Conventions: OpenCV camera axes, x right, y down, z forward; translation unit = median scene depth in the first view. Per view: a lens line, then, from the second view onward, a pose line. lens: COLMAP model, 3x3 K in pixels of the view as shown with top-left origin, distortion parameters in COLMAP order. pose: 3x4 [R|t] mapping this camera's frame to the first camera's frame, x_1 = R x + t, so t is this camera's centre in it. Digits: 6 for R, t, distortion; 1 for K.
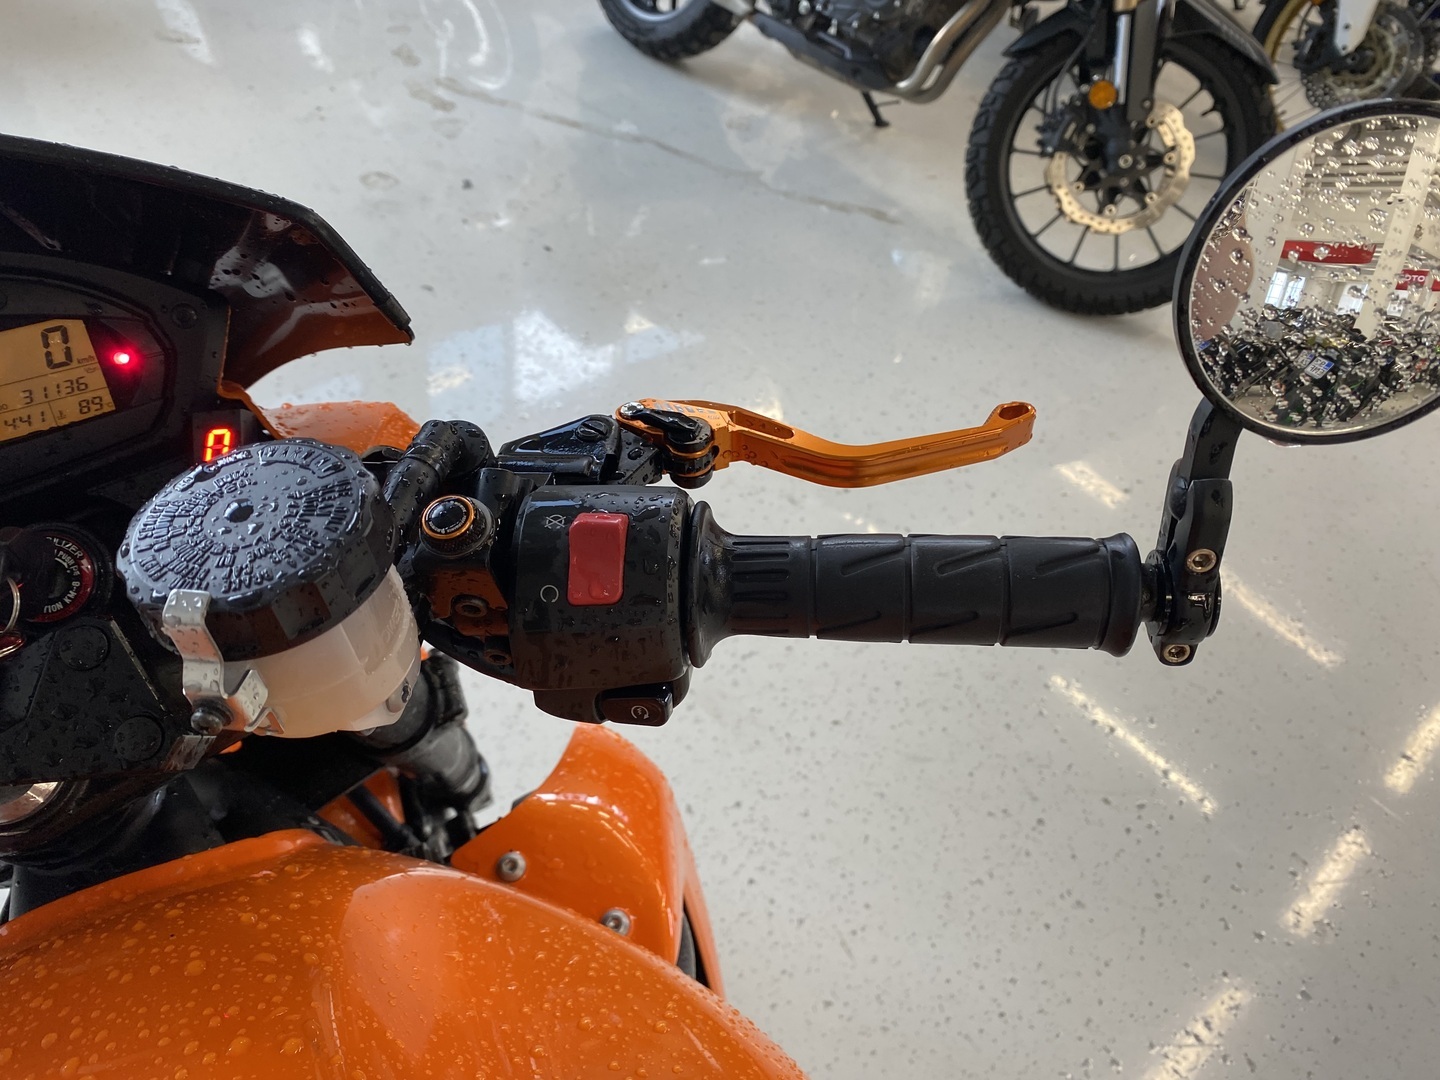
lens RADIAL K [[1090.9, 0, 720.0], [0, 1090.9, 540.0], [0, 0, 1]] dist [-0.002147, -0.011533]
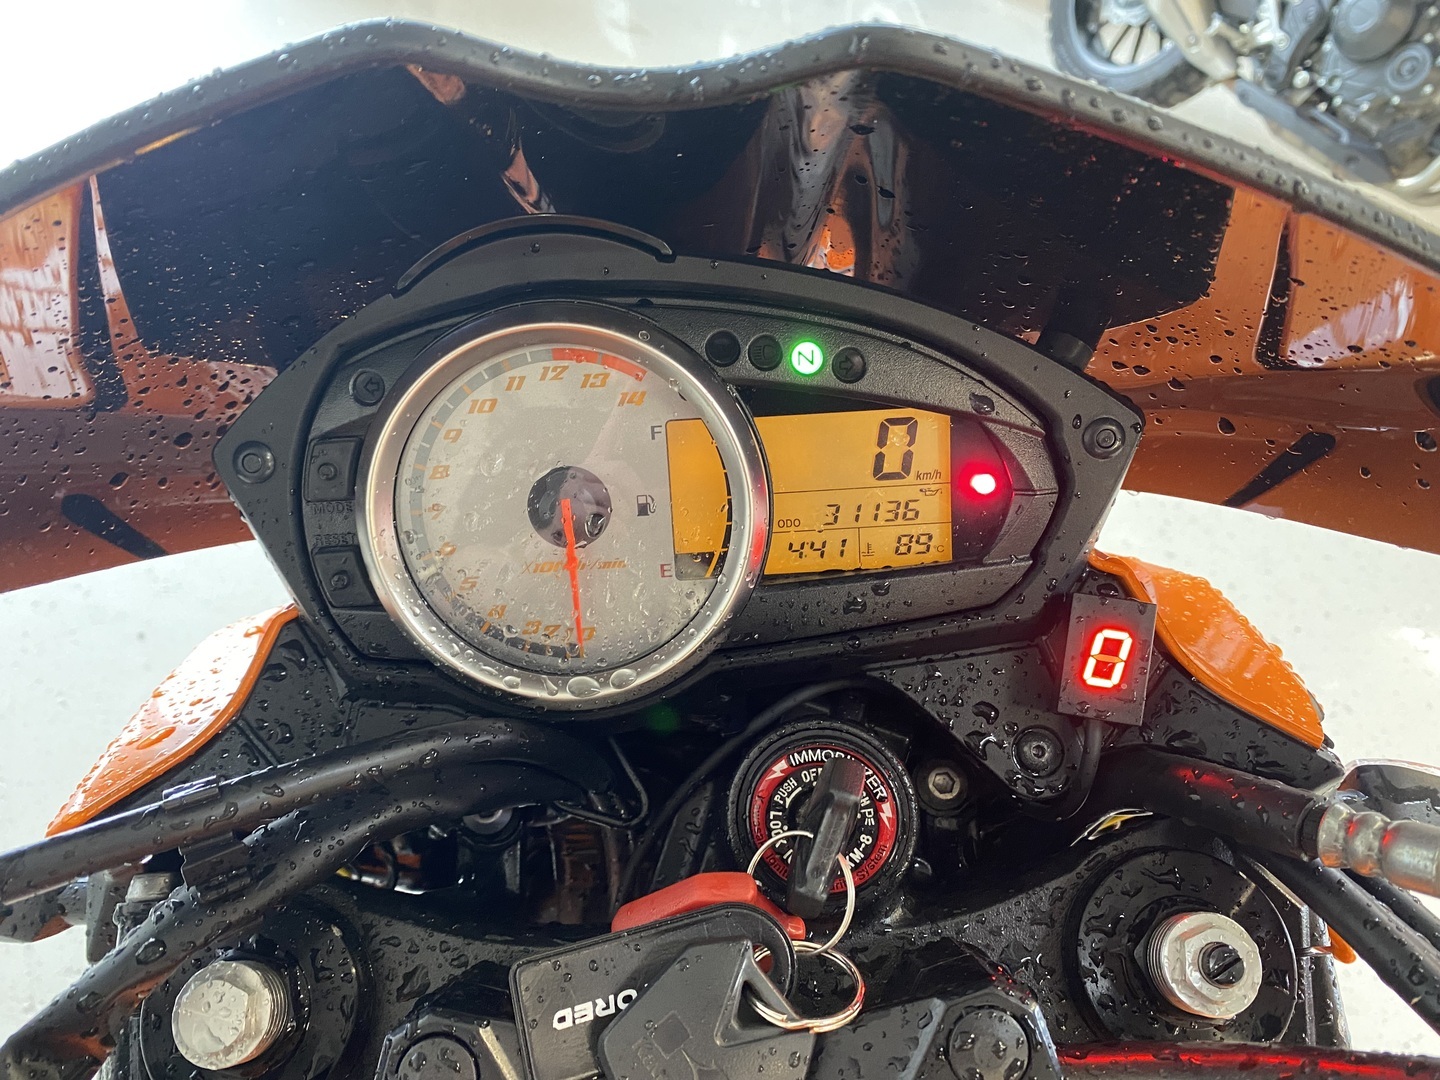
lens RADIAL K [[1090.9, 0, 720.0], [0, 1090.9, 540.0], [0, 0, 1]] dist [-0.002147, -0.011533]
pose [[0.949483, 0.220651, -0.223146, -0.543798], [-0.226966, 0.973899, -0.002725, -0.098946], [0.216721, 0.053234, 0.974781, 0.356280]]
